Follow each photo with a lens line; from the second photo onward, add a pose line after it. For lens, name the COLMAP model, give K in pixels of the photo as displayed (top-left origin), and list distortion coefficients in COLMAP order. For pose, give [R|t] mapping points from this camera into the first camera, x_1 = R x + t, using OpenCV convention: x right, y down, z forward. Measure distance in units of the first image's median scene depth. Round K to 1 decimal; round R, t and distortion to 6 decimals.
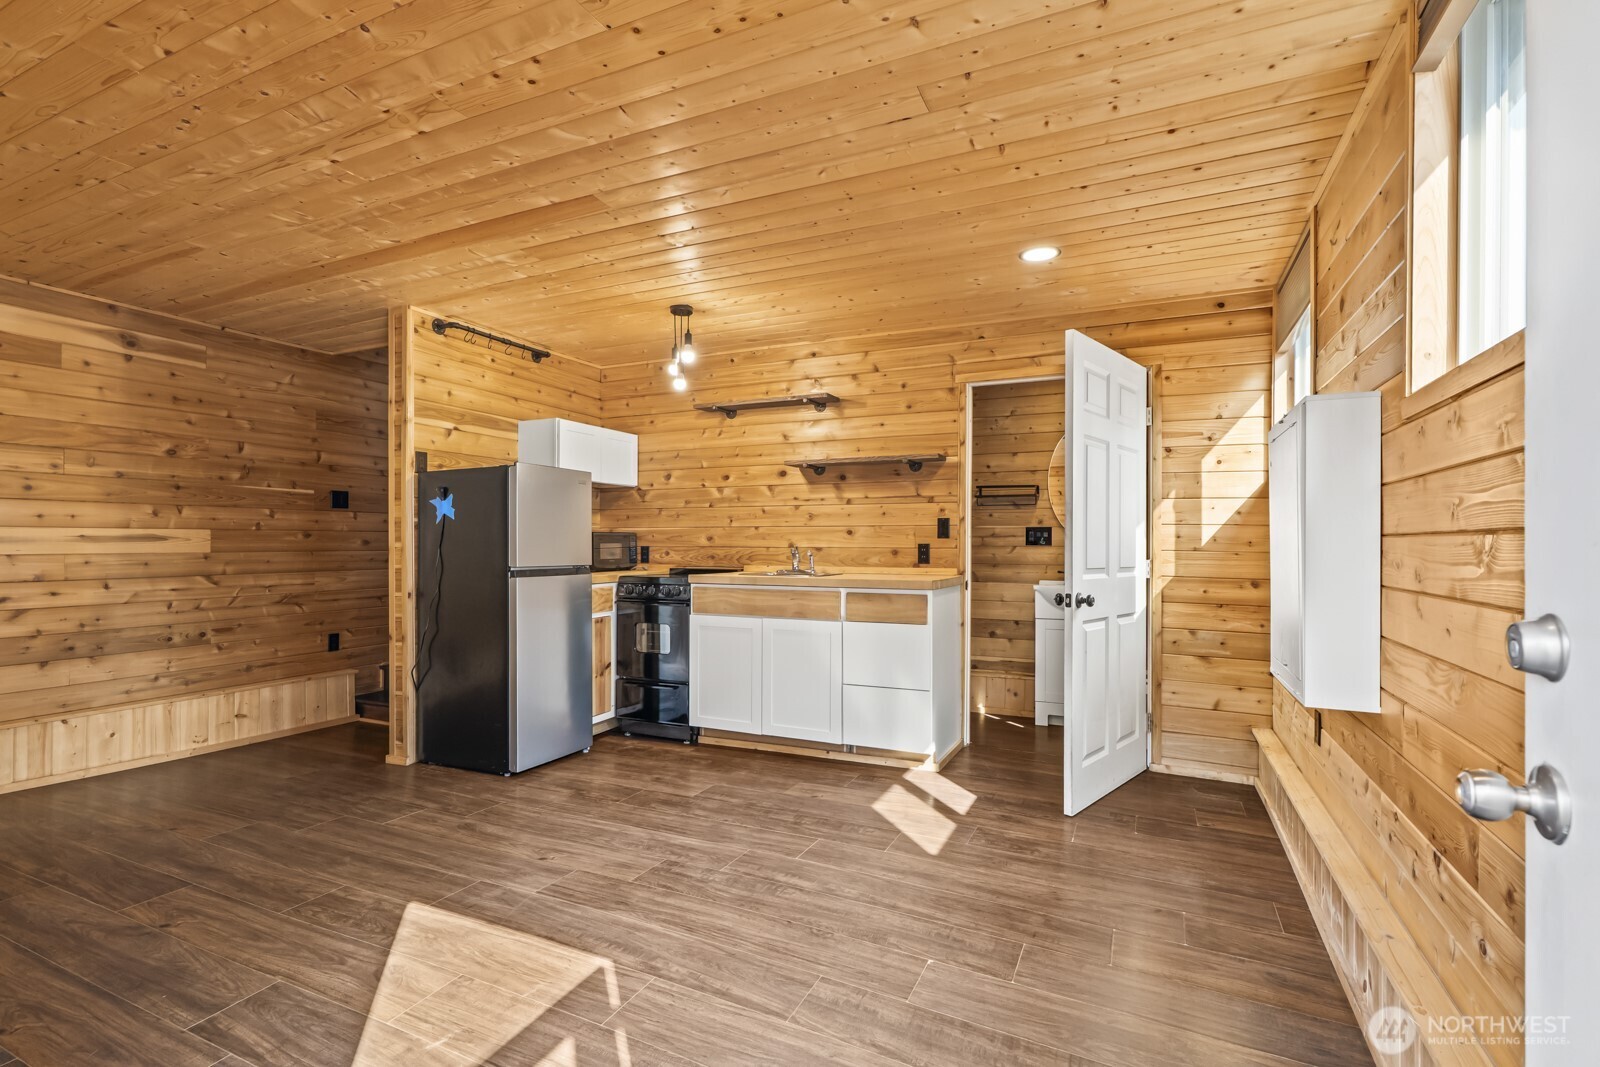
lens RADIAL K [[744.4, 0, 791.5], [0, 744.4, 535.4], [0, 0, 1]] dist [0.002334, 0.000300]
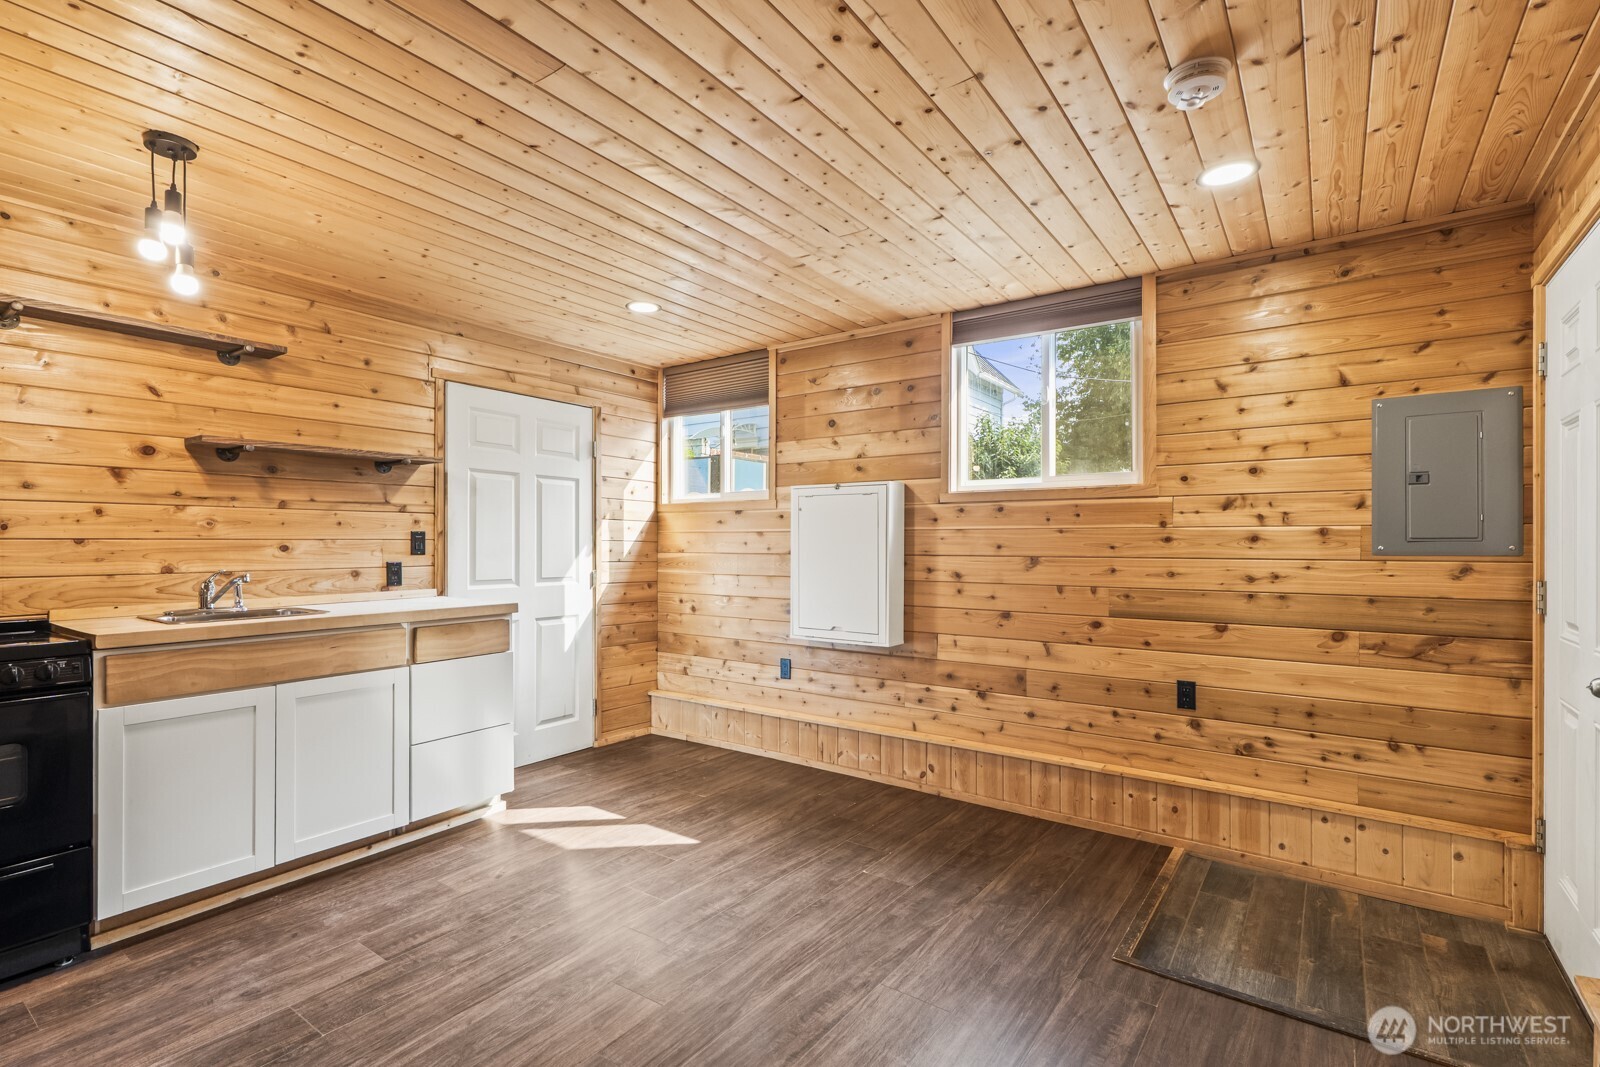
lens RADIAL K [[741.0, 0, 799.8], [0, 741.0, 540.4], [0, 0, 1]] dist [0.005814, 0.000601]
pose [[0.181055, -0.000168, 0.983473, -0.700457], [-0.009351, 0.999954, 0.001892, -0.023220], [-0.983428, -0.009540, 0.181046, 0.521348]]
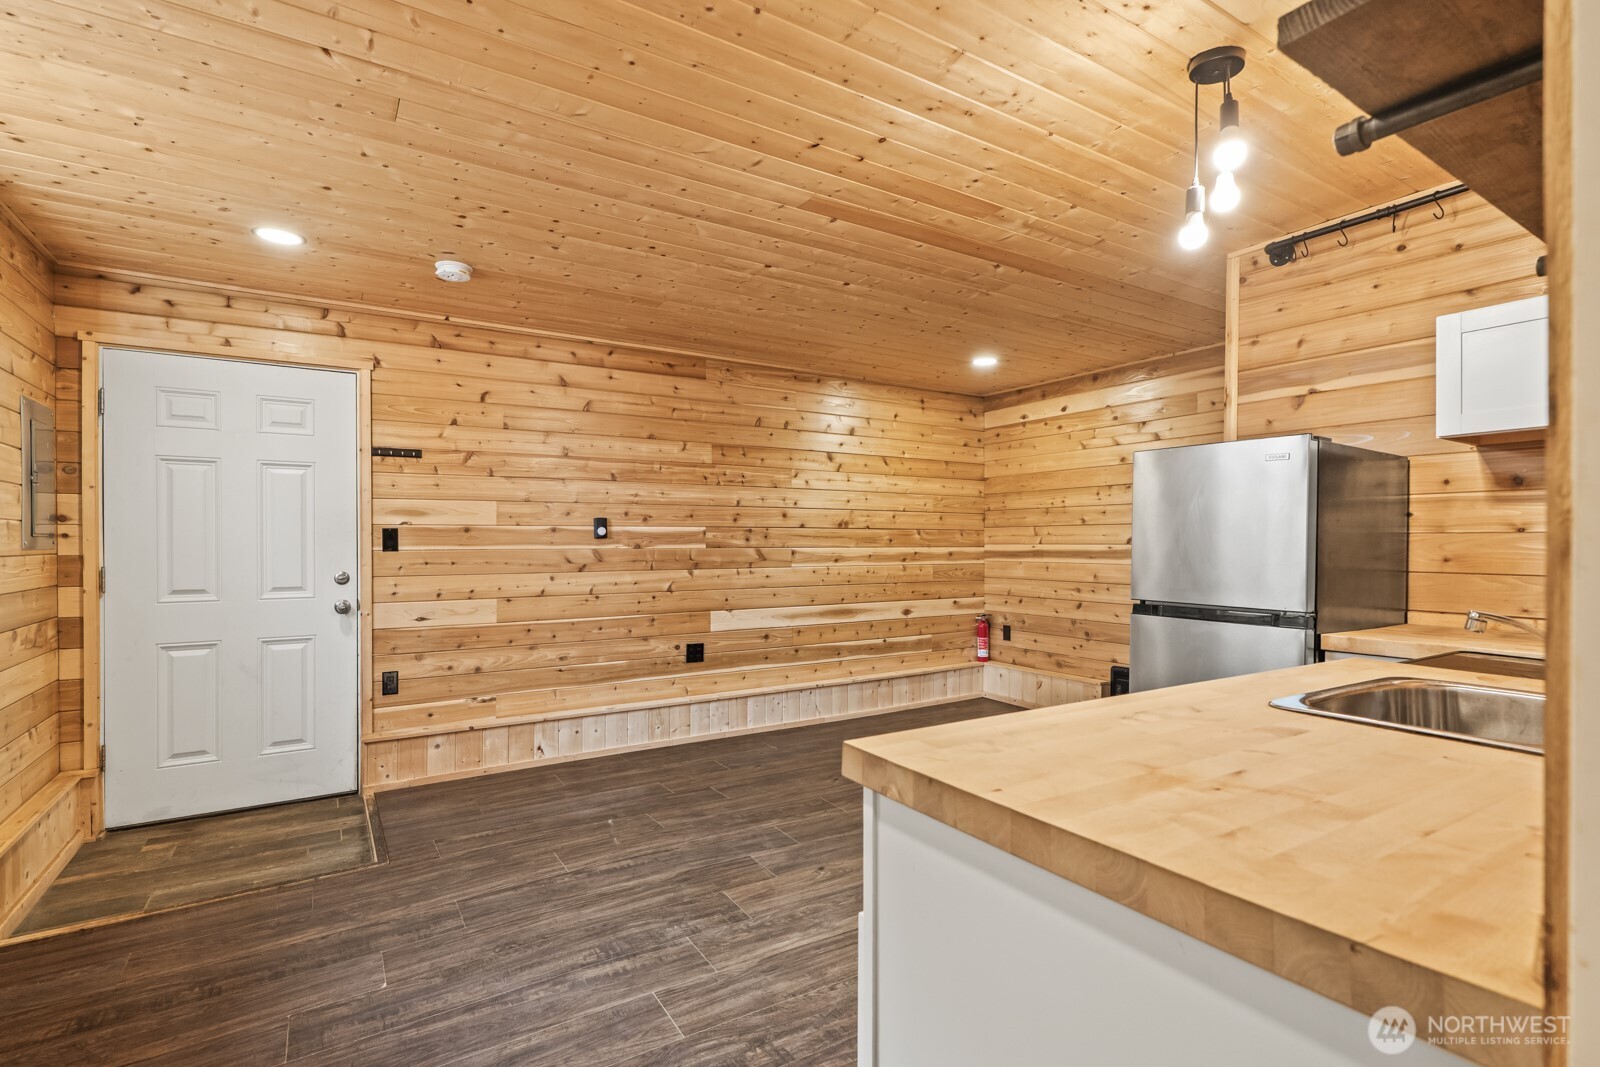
lens RADIAL K [[768.3, 0, 803.3], [0, 768.3, 544.8], [0, 0, 1]] dist [0.002240, 0.000203]
pose [[-0.534185, -0.002371, -0.845364, 0.452152], [0.004335, 0.999975, -0.005543, -0.006809], [0.845356, -0.006625, -0.534162, 1.208094]]
